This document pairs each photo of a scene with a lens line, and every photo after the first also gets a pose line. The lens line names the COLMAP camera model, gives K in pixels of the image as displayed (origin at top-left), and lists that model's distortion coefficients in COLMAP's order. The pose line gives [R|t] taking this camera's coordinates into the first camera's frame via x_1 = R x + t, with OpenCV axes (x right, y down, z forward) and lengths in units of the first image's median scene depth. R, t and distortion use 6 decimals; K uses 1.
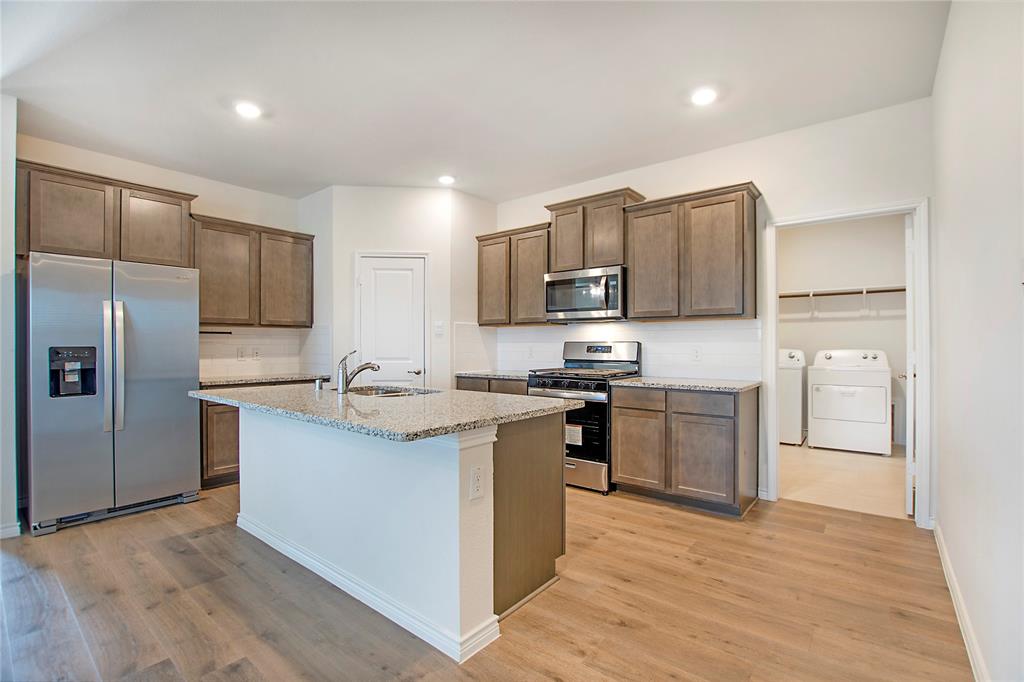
lens RADIAL K [[451.6, 0, 509.9], [0, 451.6, 343.9], [0, 0, 1]] dist [-0.017935, 0.000436]
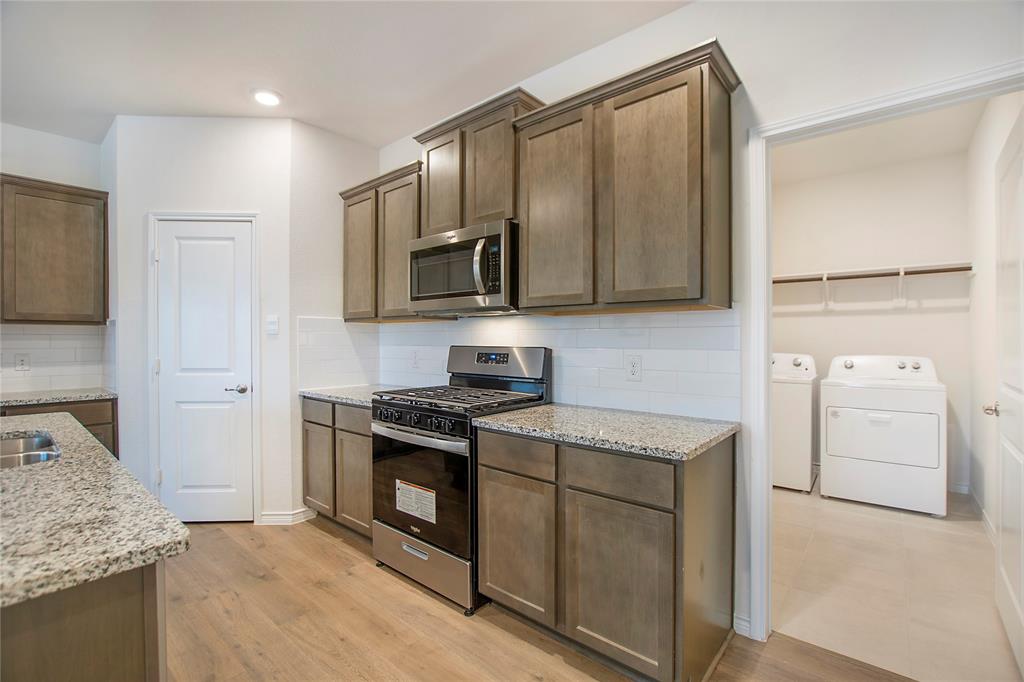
lens RADIAL K [[448.1, 0, 512.0], [0, 448.1, 341.0], [0, 0, 1]] dist [-0.020757, 0.000276]
pose [[0.999929, 0.001223, -0.011880, 0.256741], [-0.001180, 0.999993, 0.003636, -0.016091], [0.011884, -0.003622, 0.999923, 0.404250]]
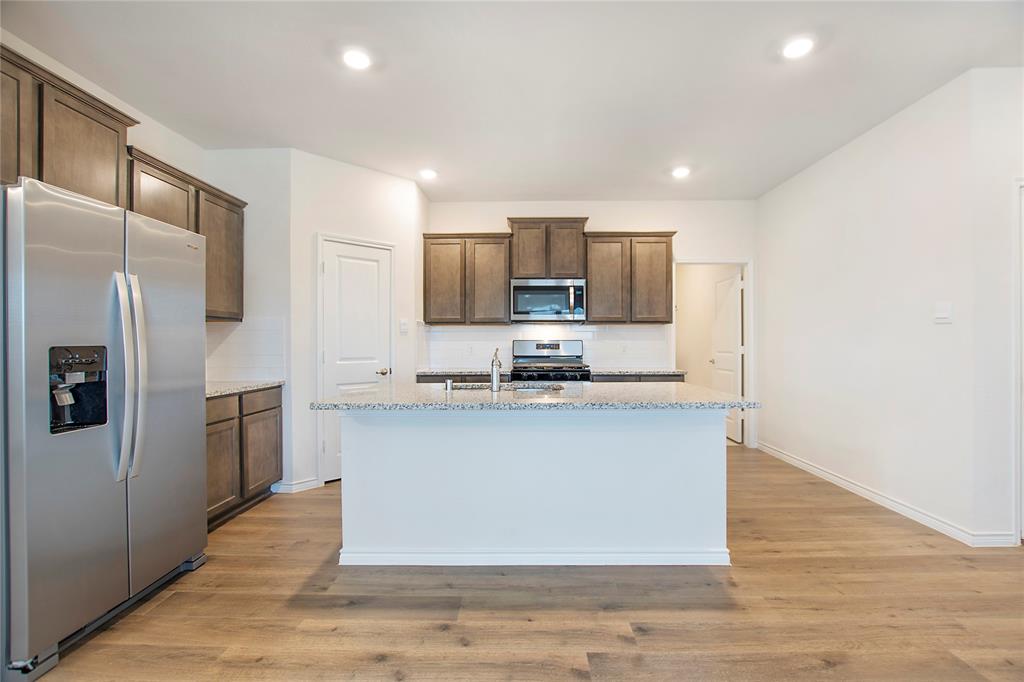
lens RADIAL K [[451.6, 0, 509.9], [0, 451.6, 343.9], [0, 0, 1]] dist [-0.017935, 0.000436]
pose [[0.791961, -0.002734, 0.610566, -0.676790], [0.001047, 0.999995, 0.003121, 0.001538], [-0.610571, -0.001832, 0.791959, 0.133326]]
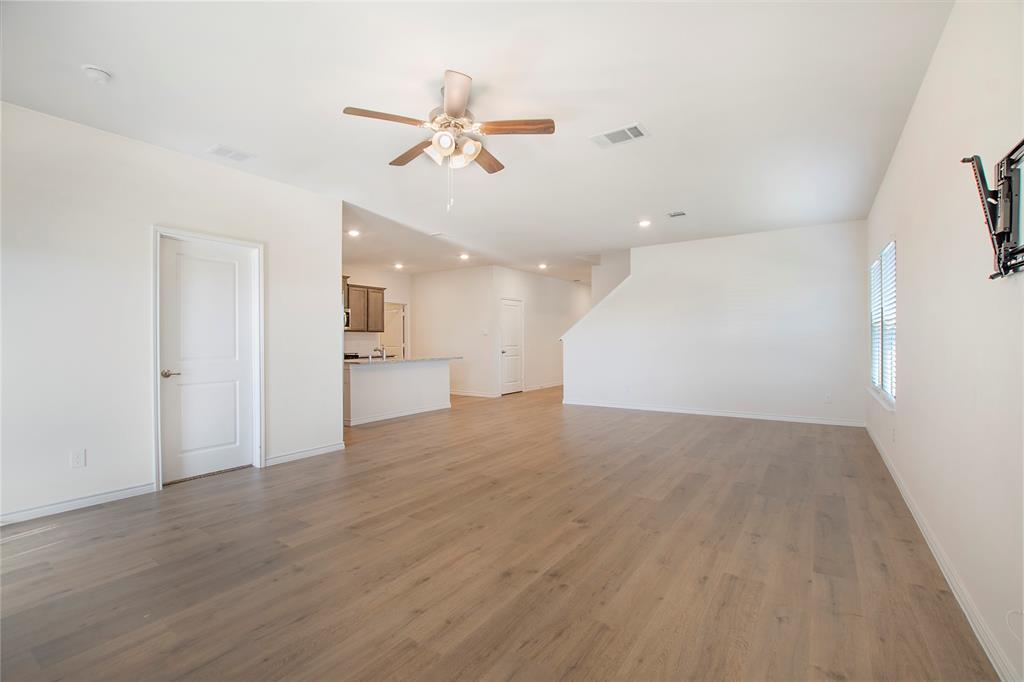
lens RADIAL K [[449.3, 0, 510.6], [0, 449.3, 337.9], [0, 0, 1]] dist [-0.011858, 0.000199]
pose [[-0.081857, 0.006377, 0.996624, -2.173756], [0.006907, 0.999959, -0.005831, 0.000389], [-0.996620, 0.006406, -0.081898, 0.339349]]
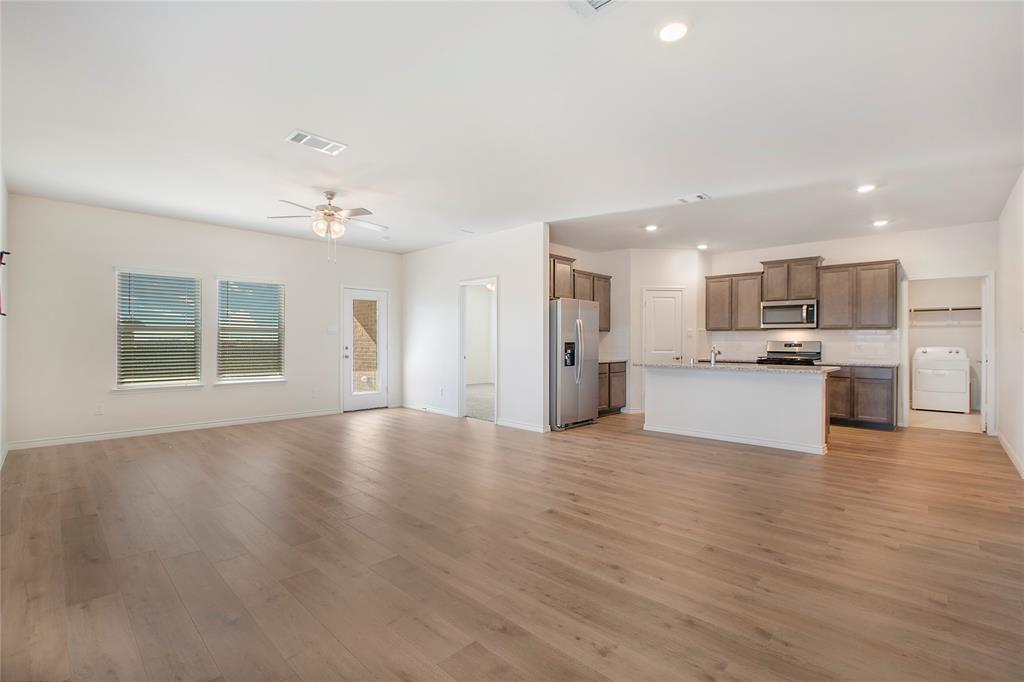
lens RADIAL K [[455.1, 0, 532.5], [0, 455.1, 338.4], [0, 0, 1]] dist [-0.003448, -0.000053]
pose [[0.999259, 0.006322, -0.037975, -0.819898], [-0.006460, 0.999973, -0.003516, -0.002338], [0.037951, 0.003759, 0.999273, -0.868728]]
